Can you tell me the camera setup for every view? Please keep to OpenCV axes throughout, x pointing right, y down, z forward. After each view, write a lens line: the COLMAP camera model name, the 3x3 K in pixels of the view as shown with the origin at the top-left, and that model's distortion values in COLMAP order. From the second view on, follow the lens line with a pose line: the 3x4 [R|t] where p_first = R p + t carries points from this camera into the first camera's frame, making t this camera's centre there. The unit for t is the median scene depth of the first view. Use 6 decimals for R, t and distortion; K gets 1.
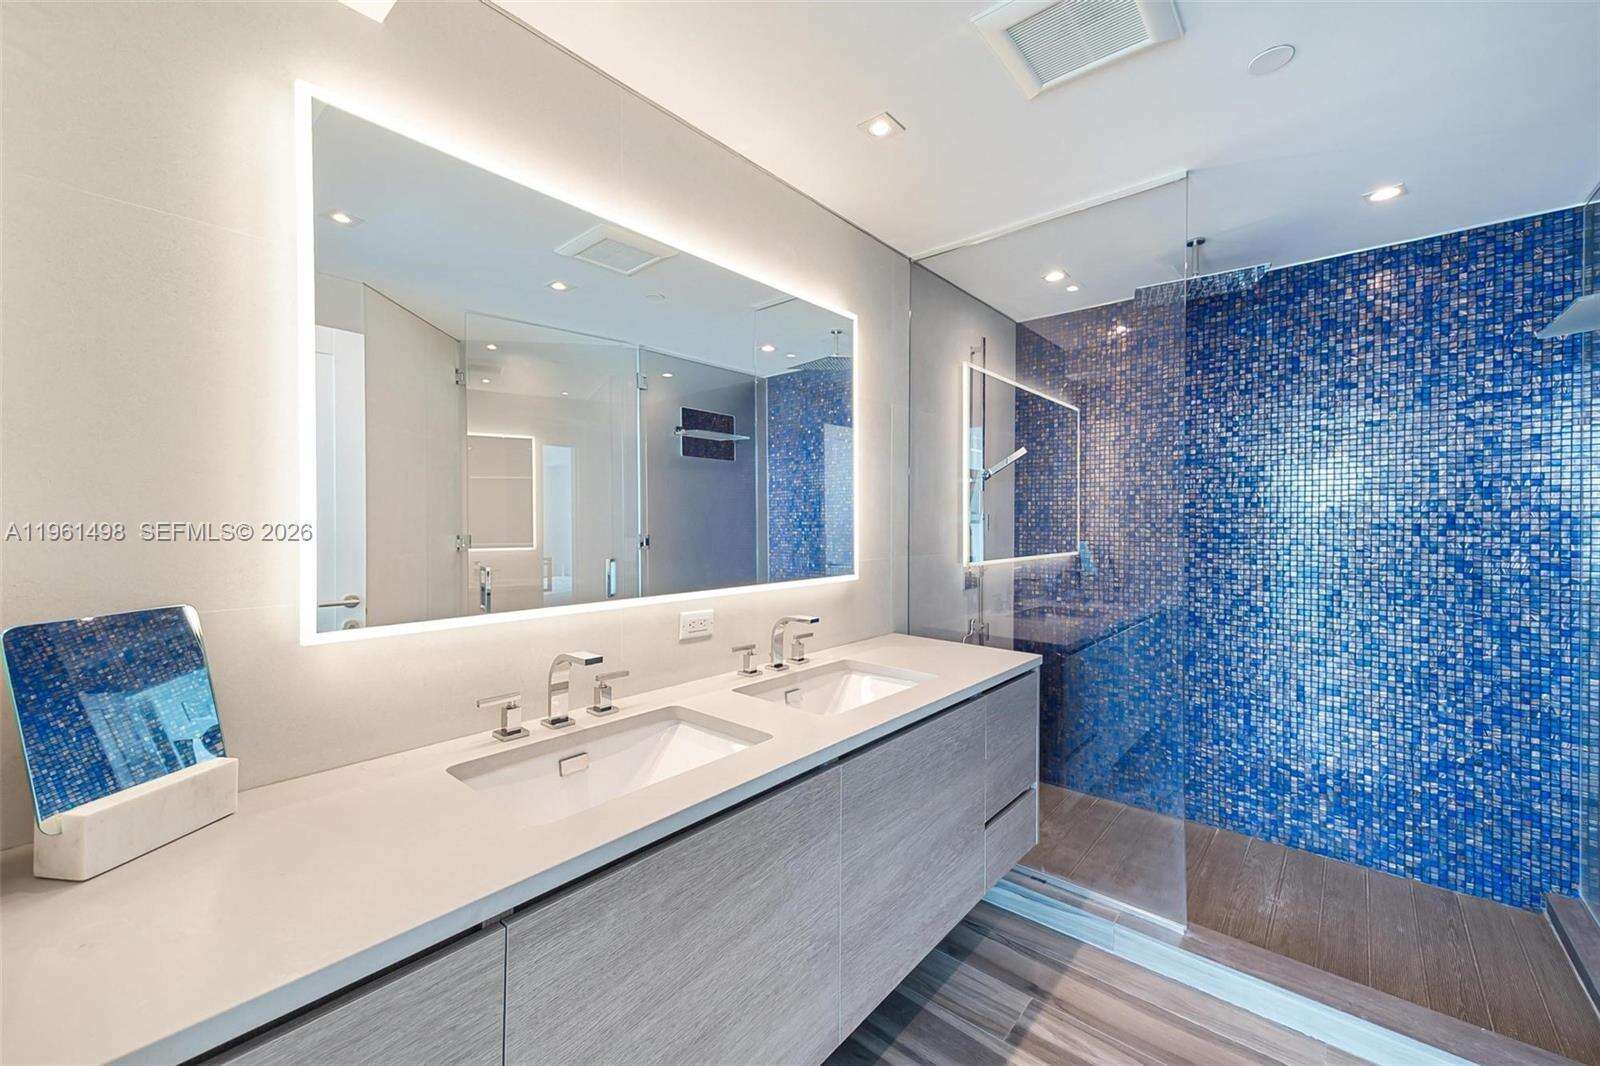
lens RADIAL K [[664.6, 0, 796.2], [0, 664.6, 532.7], [0, 0, 1]] dist [0.000253, 0.000732]
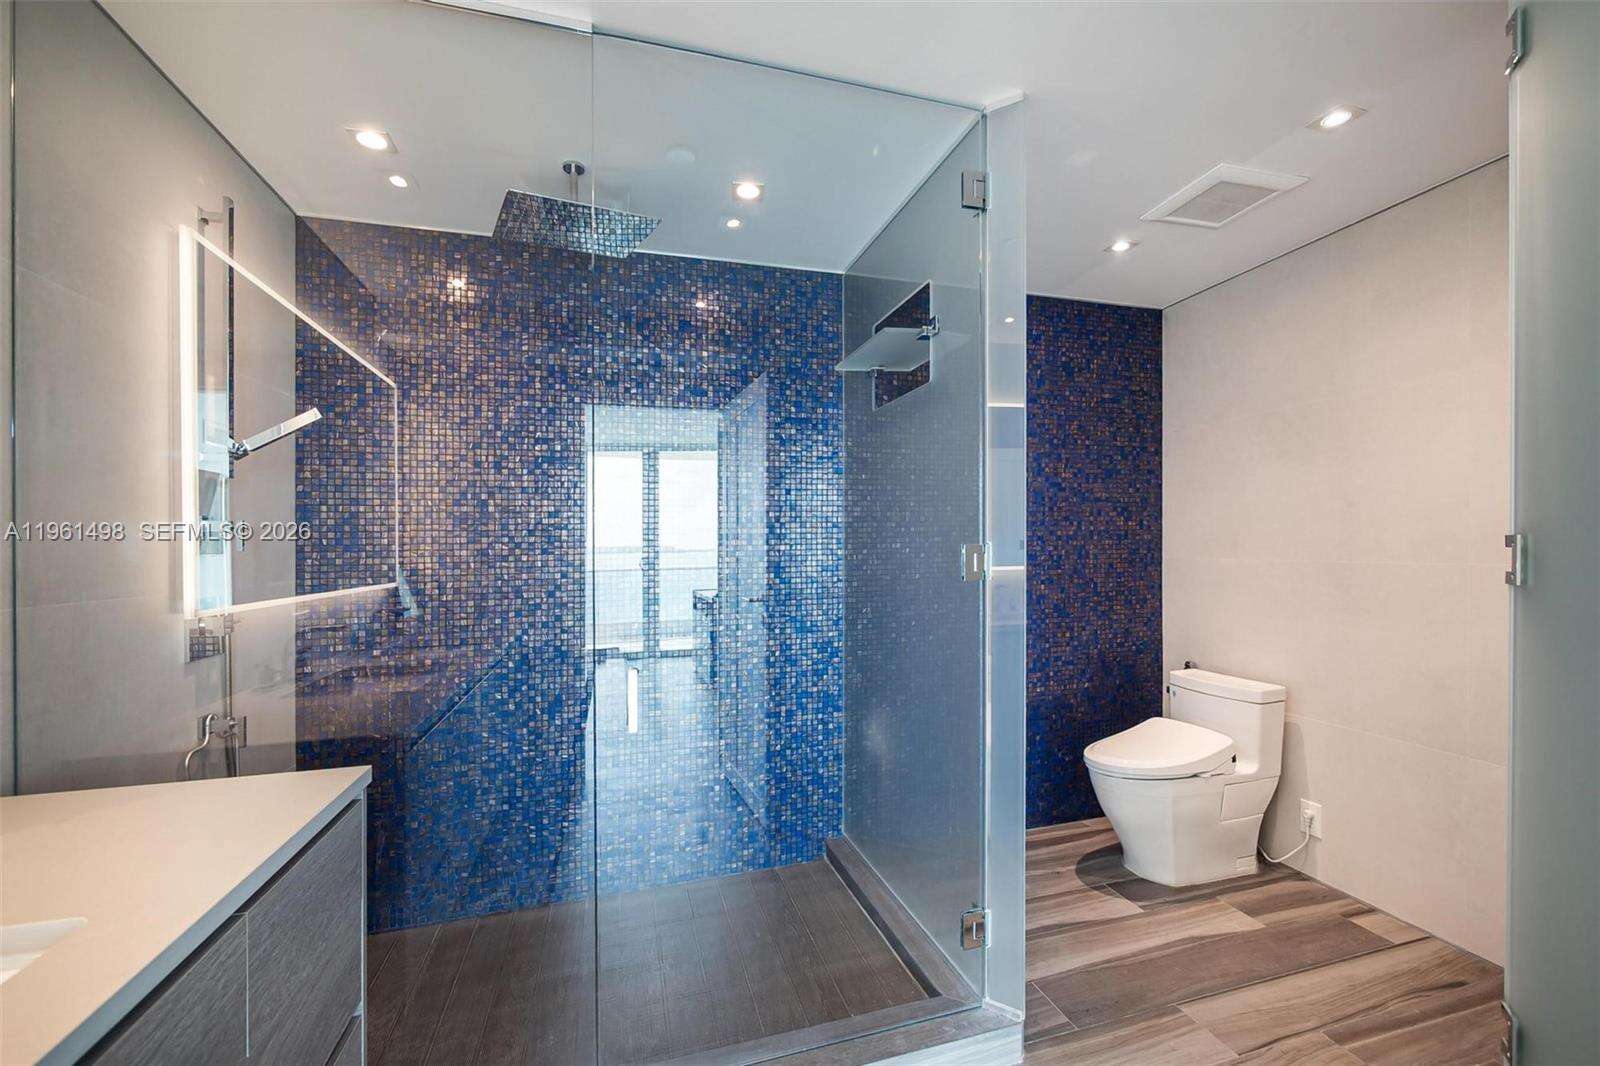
lens RADIAL K [[664.6, 0, 796.2], [0, 664.6, 532.7], [0, 0, 1]] dist [0.000253, 0.000732]
pose [[0.557952, 0.004698, 0.829860, 0.086743], [0.039103, 0.998724, -0.031944, 0.018948], [-0.828952, 0.050273, 0.557056, 0.311510]]
